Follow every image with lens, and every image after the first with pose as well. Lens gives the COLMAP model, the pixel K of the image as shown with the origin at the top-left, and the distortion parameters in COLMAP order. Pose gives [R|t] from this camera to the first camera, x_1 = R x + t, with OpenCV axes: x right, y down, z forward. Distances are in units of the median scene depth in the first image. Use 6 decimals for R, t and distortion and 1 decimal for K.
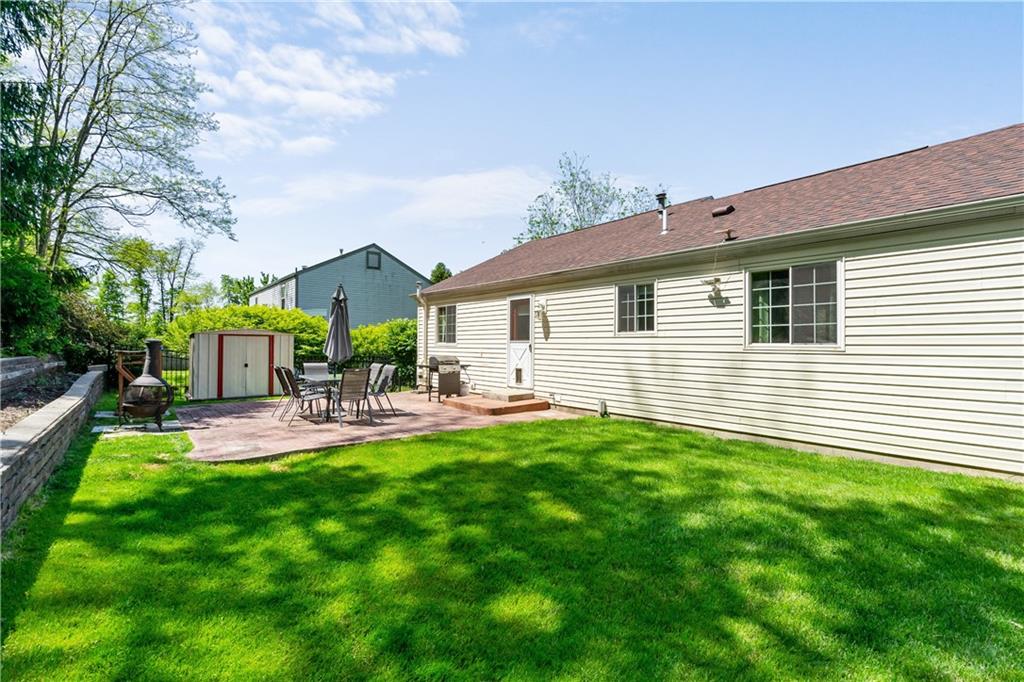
lens RADIAL K [[458.6, 0, 511.0], [0, 458.6, 341.1], [0, 0, 1]] dist [-0.002124, 0.000509]
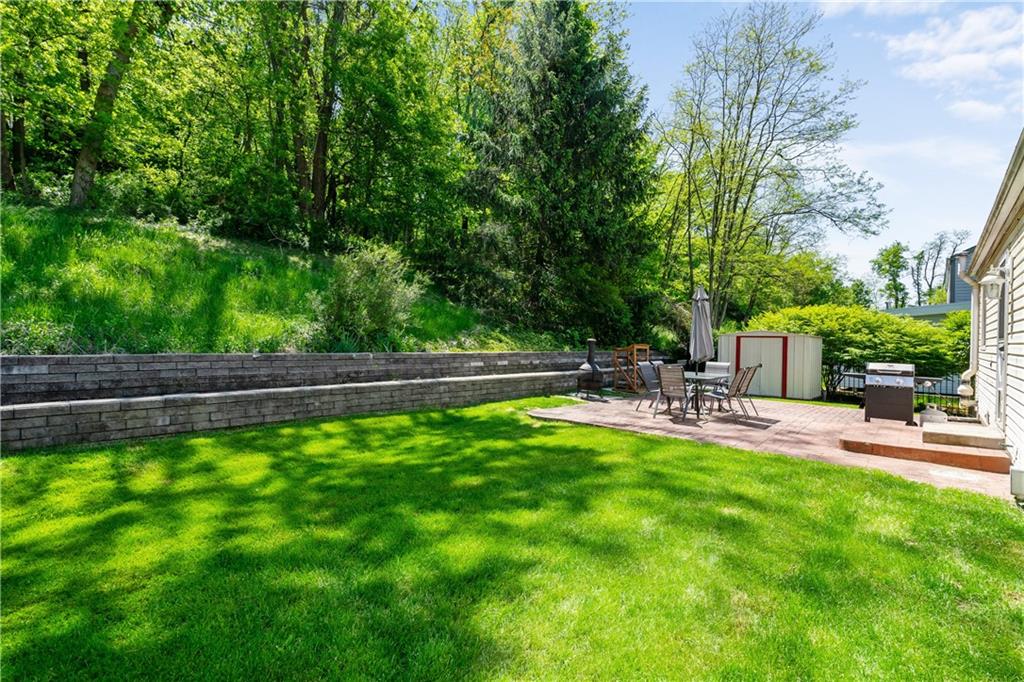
lens RADIAL K [[458.6, 0, 511.0], [0, 458.6, 341.1], [0, 0, 1]] dist [-0.002124, 0.000509]
pose [[0.165347, -0.005201, -0.986222, 0.298578], [-0.006198, 0.999961, -0.006313, 0.006269], [0.986216, 0.007156, 0.165309, 0.220620]]
